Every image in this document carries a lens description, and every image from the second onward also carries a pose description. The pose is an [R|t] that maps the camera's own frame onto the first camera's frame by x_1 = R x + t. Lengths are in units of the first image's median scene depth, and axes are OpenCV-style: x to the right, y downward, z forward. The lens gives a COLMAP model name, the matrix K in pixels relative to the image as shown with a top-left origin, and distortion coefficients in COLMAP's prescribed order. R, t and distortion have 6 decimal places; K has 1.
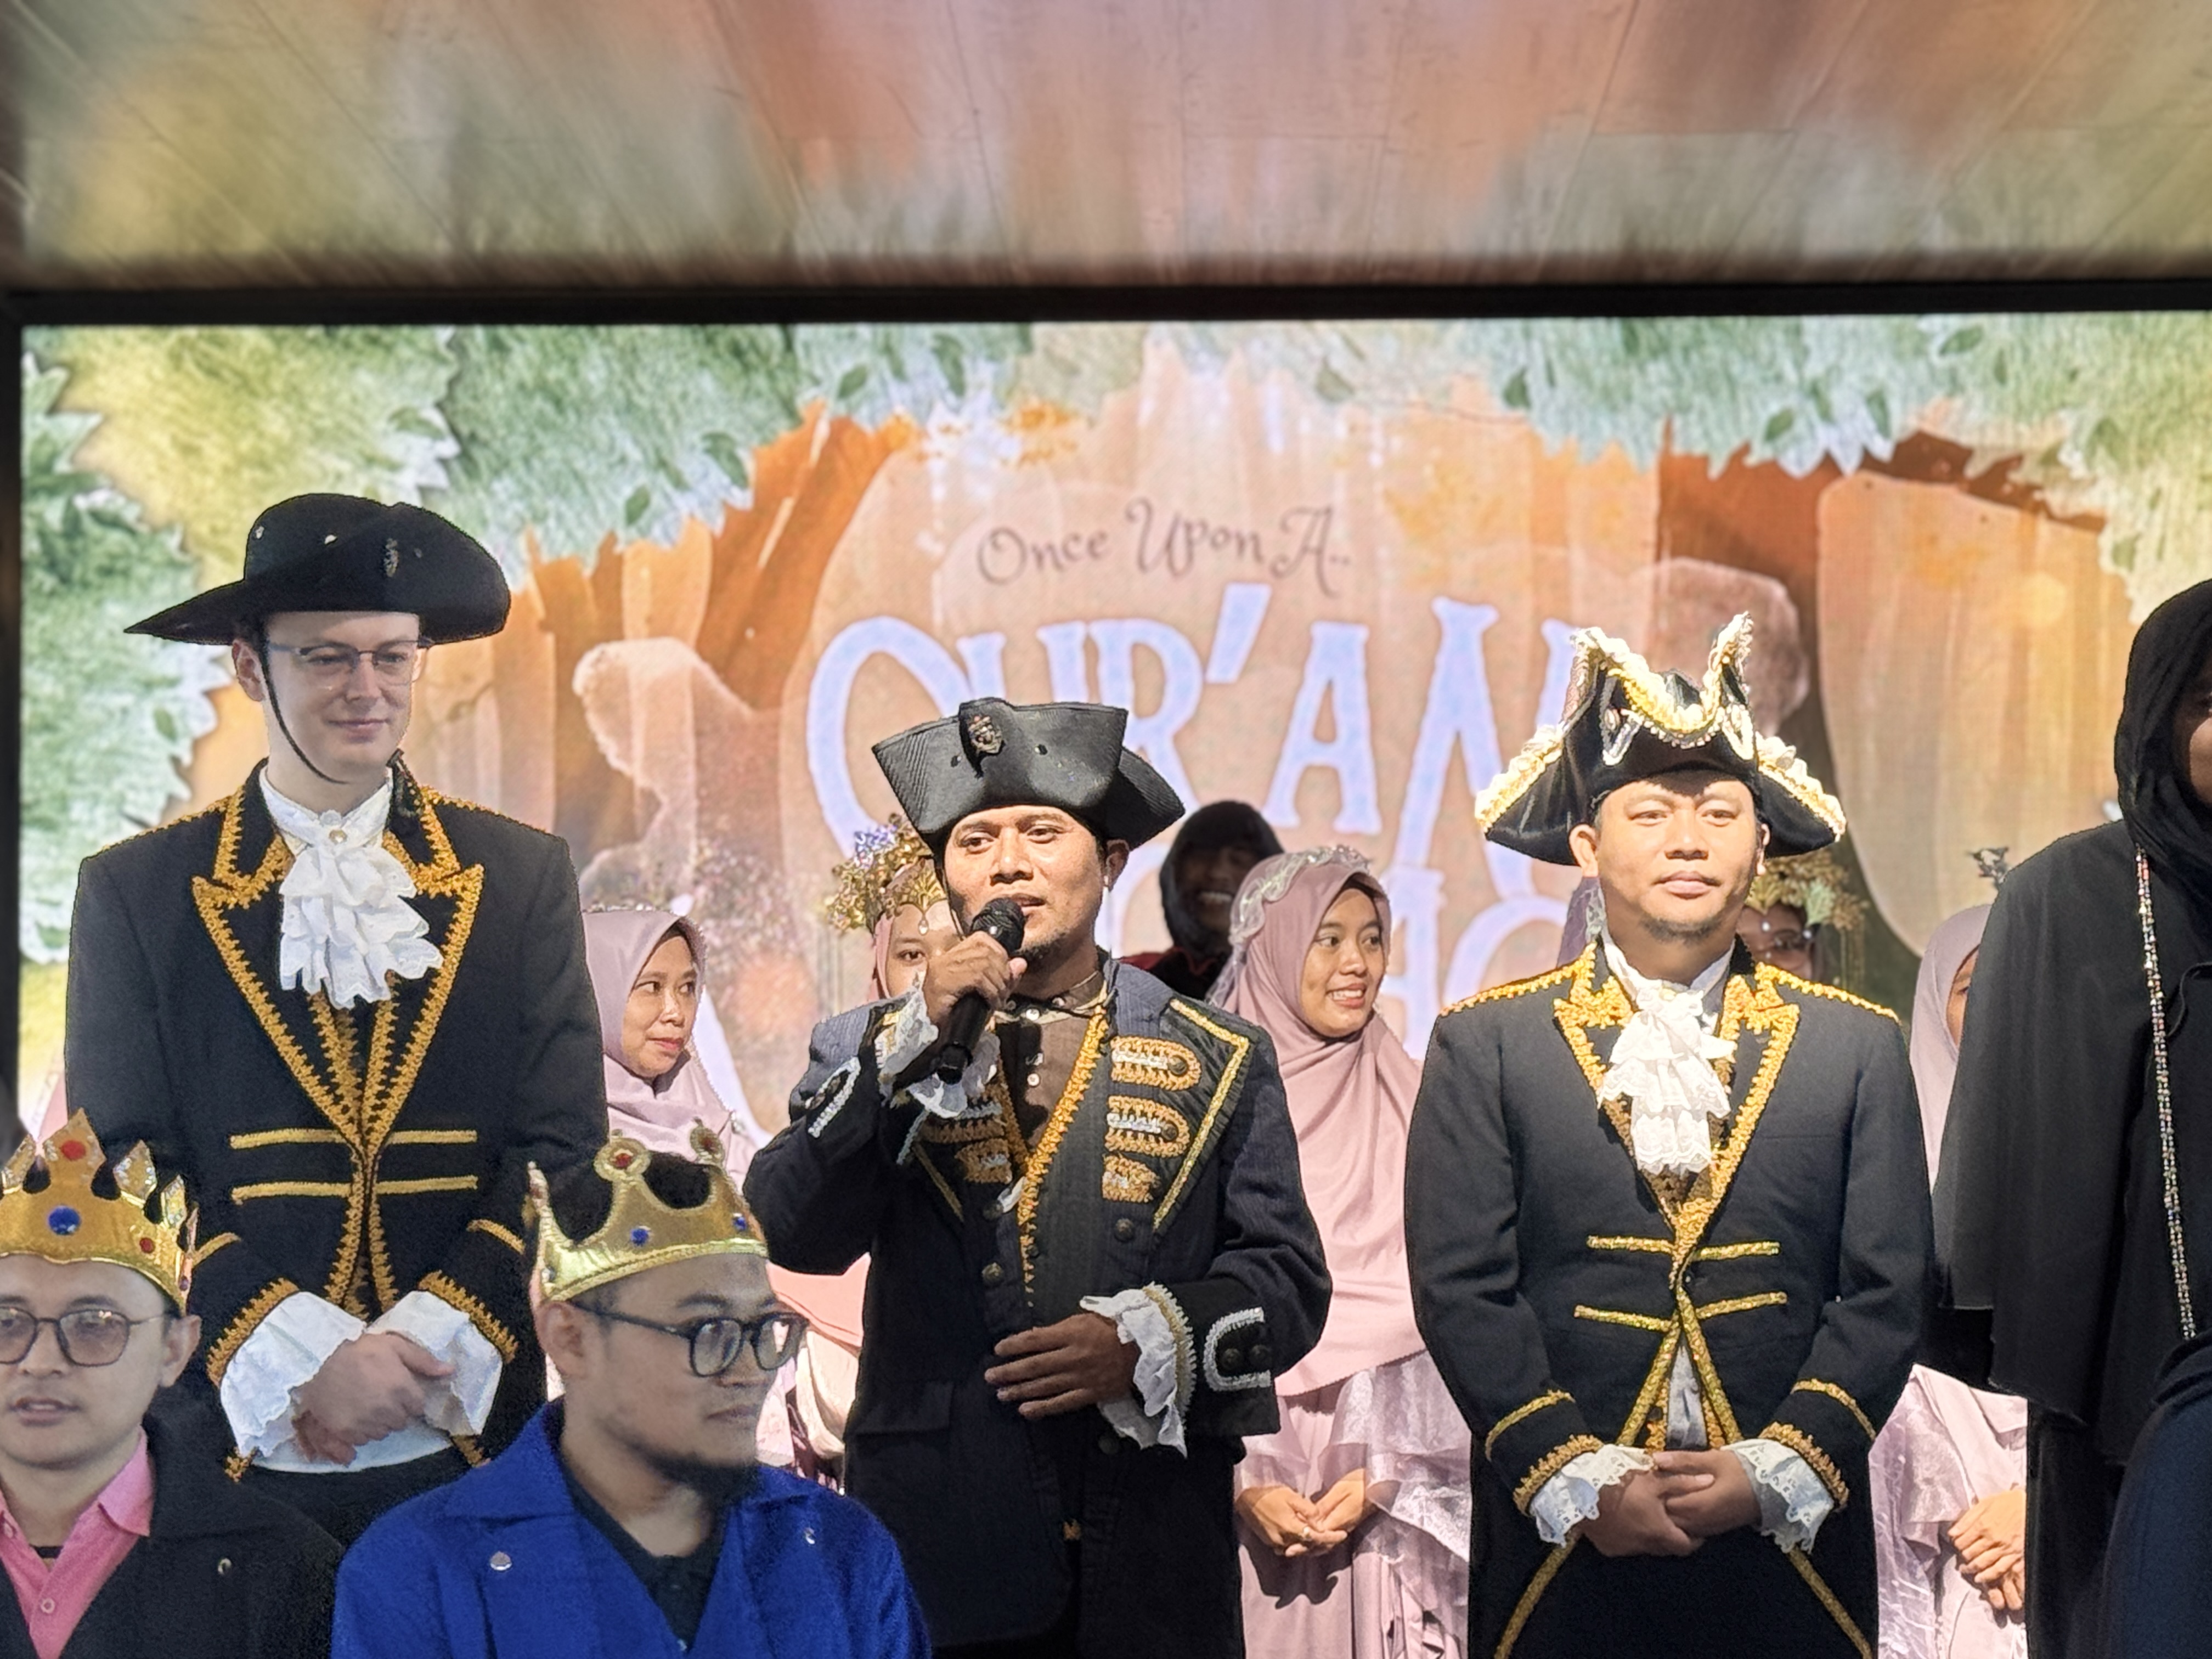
lens RADIAL K [[5453.7, 0, 1099.9], [0, 5453.7, 834.2], [0, 0, 1]] dist [0.160327, 0.000000]
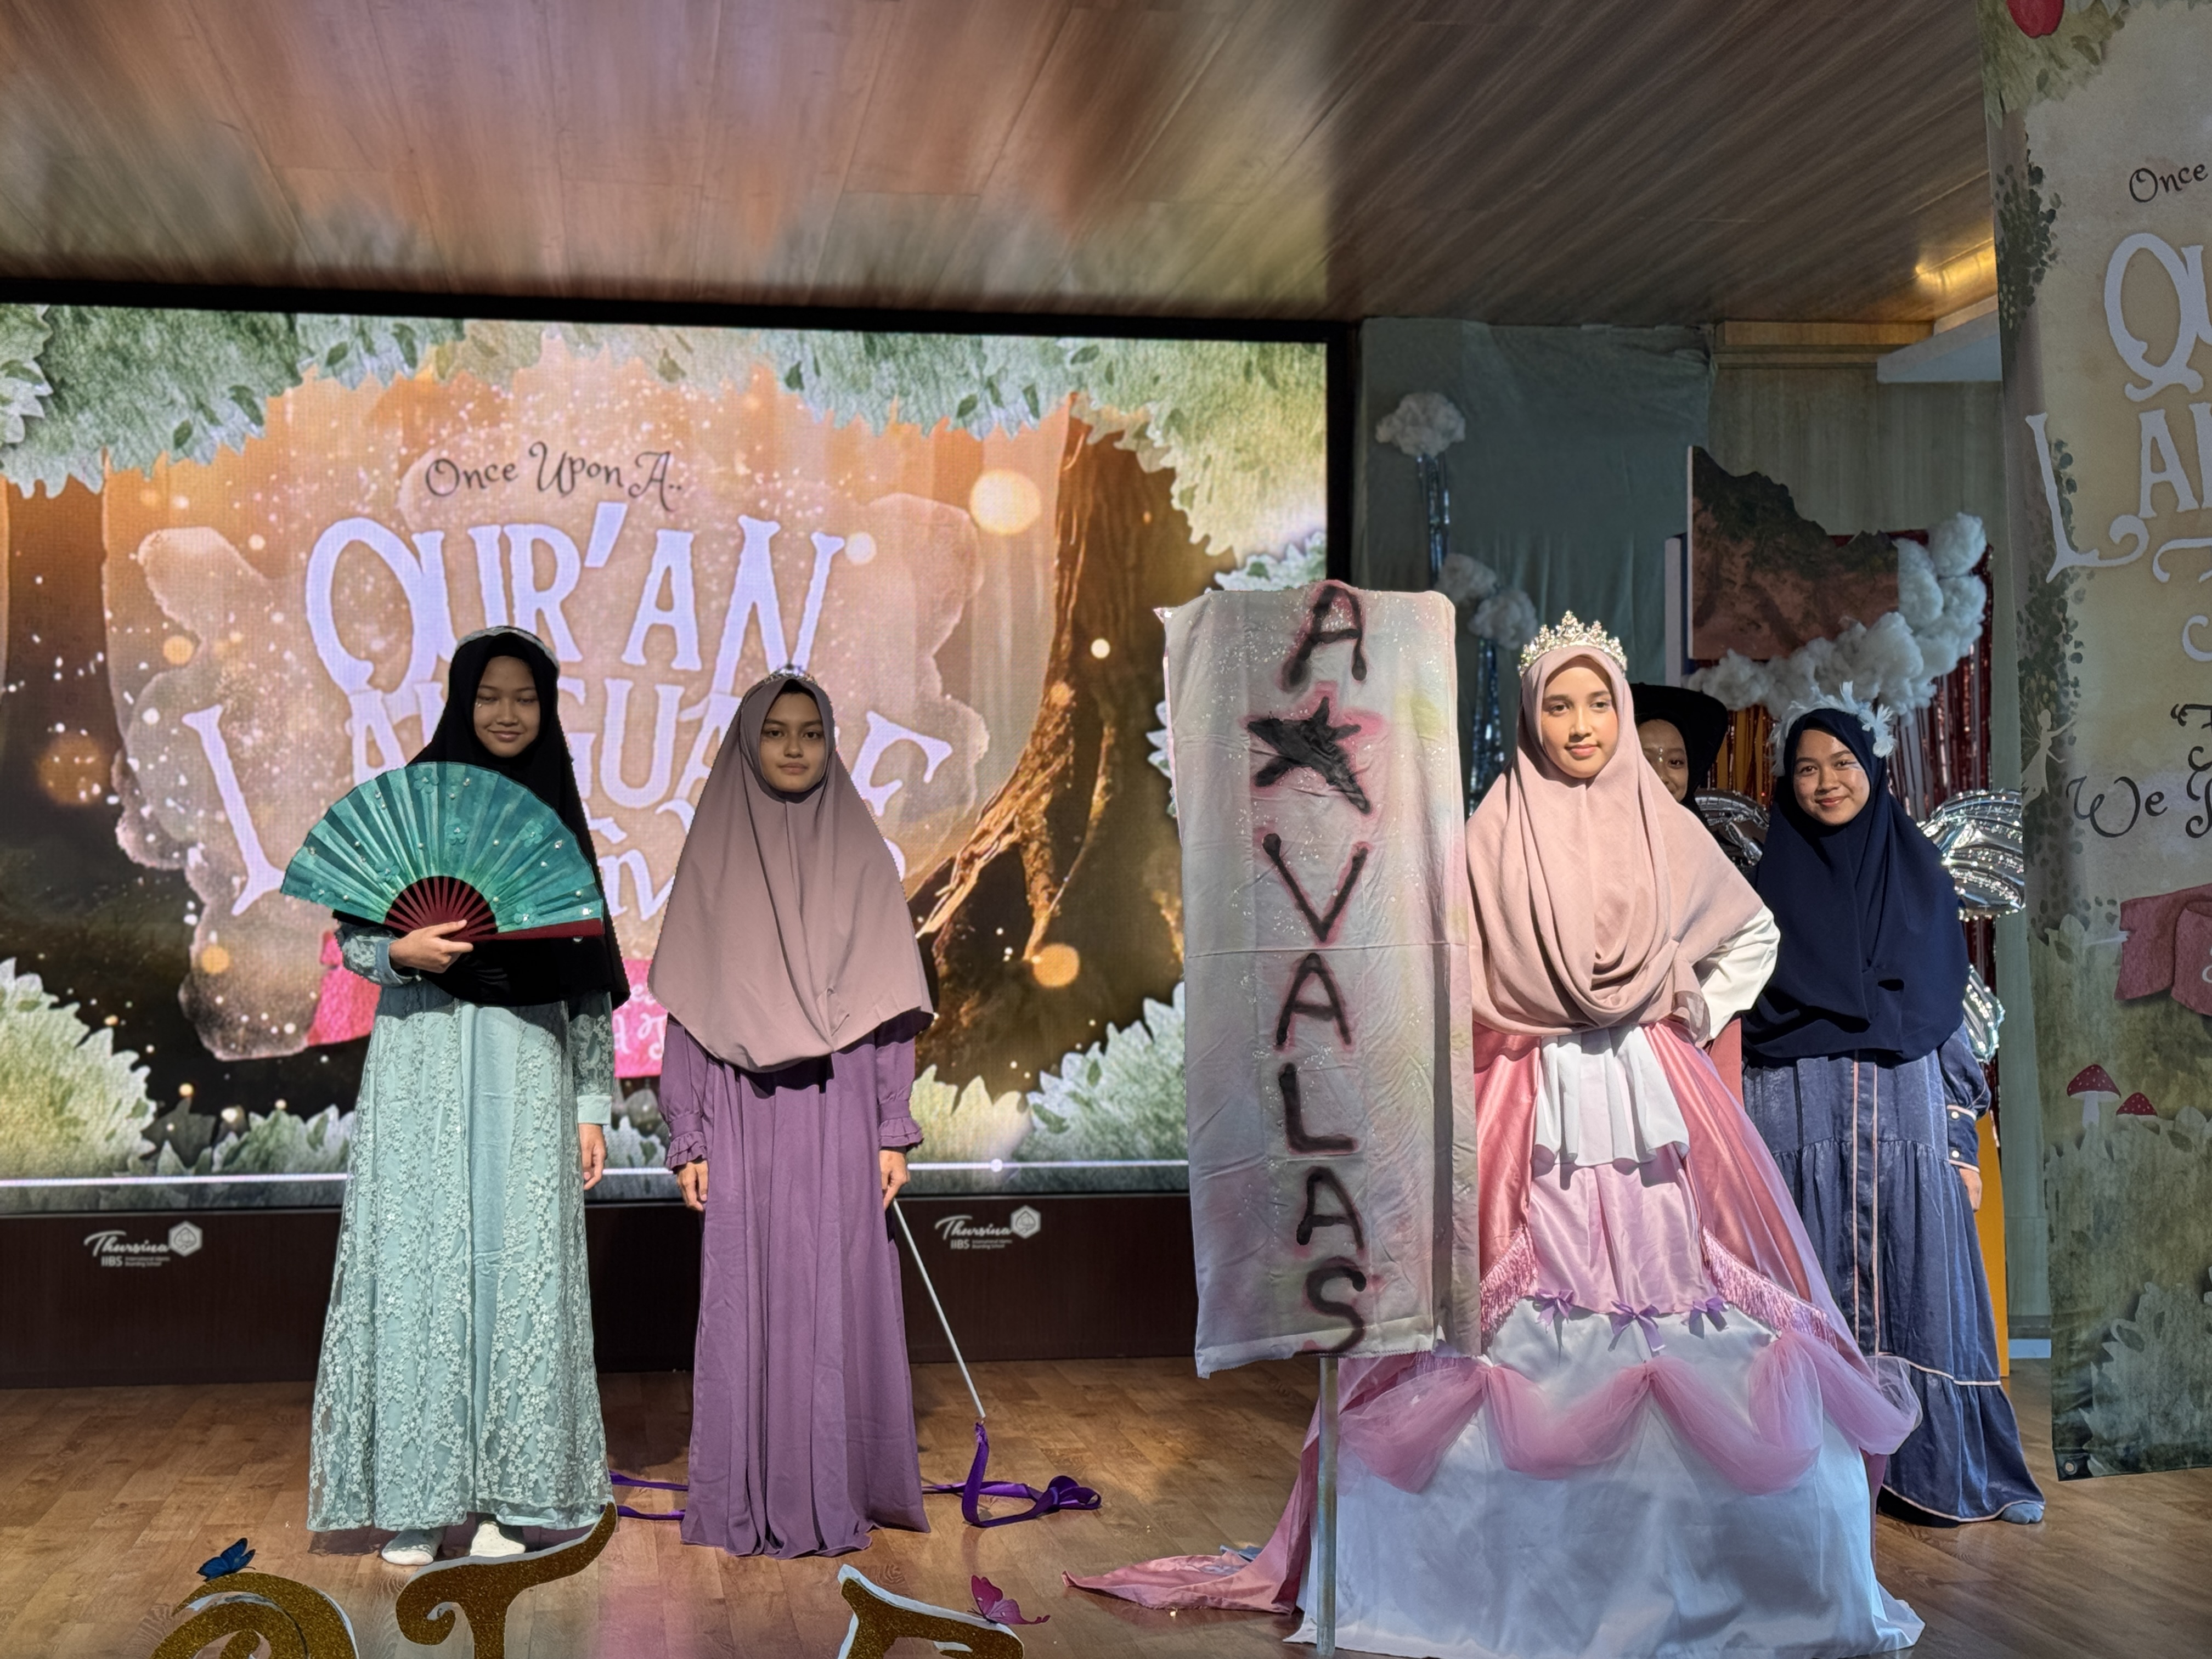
lens RADIAL K [[3212.7, 0, 1108.2], [0, 3212.7, 874.4], [0, 0, 1]] dist [0.099490, 0.000000]
pose [[0.985642, 0.005381, 0.168760, 0.012533], [-0.013631, 0.998765, 0.047769, 0.011853], [-0.168295, -0.049384, 0.984499, 0.106345]]
